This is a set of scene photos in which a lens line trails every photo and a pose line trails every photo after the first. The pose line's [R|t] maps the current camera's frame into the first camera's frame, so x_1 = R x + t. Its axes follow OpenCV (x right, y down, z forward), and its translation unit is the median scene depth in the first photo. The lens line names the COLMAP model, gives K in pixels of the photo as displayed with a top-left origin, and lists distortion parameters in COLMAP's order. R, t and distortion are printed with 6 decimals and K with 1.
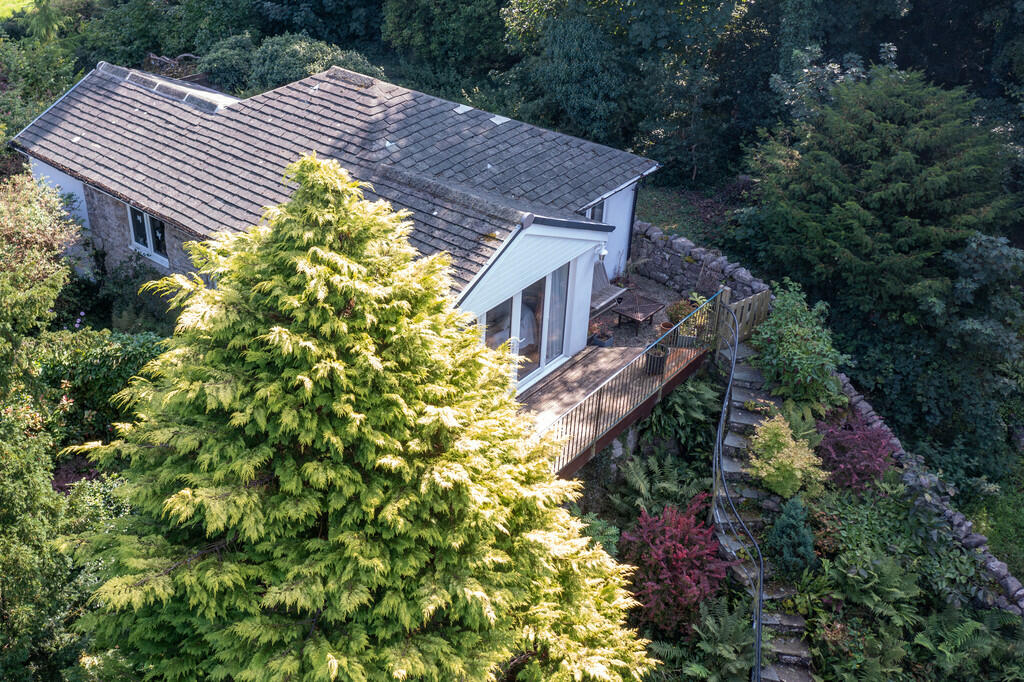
lens RADIAL K [[981.1, 0, 446.5], [0, 981.1, 339.3], [0, 0, 1]] dist [0.005769, -0.002788]
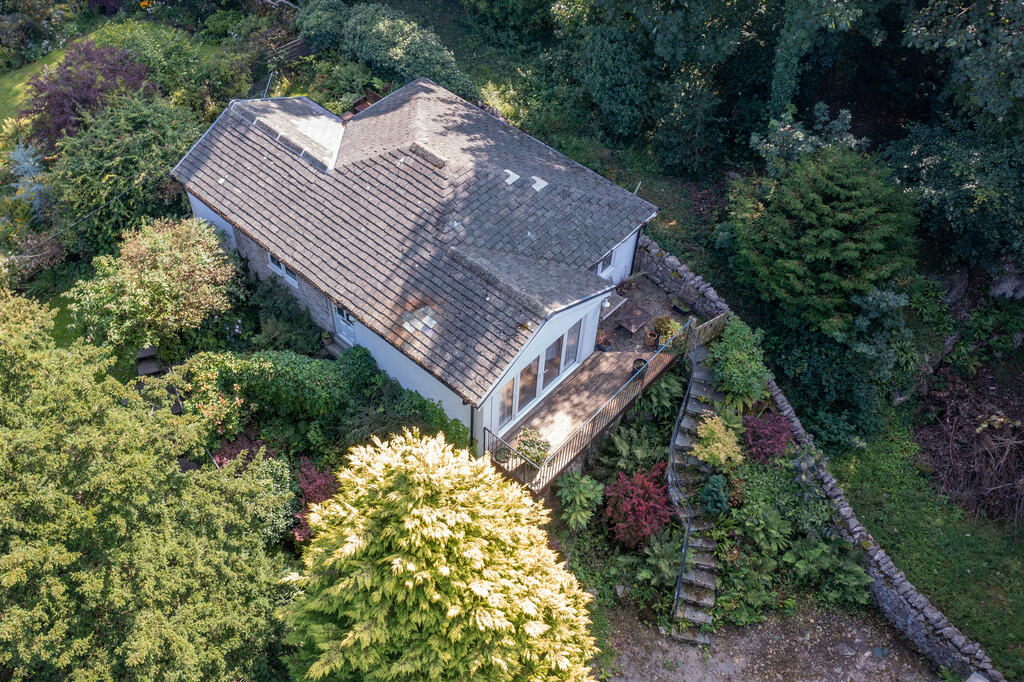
lens RADIAL K [[881.0, 0, 512.0], [0, 881.0, 341.0], [0, 0, 1]] dist [-0.001507, -0.000847]
pose [[0.999661, 0.025106, 0.006889, 0.014574], [-0.025967, 0.942584, 0.332957, -0.444101], [0.001866, -0.333023, 0.942917, -0.212872]]
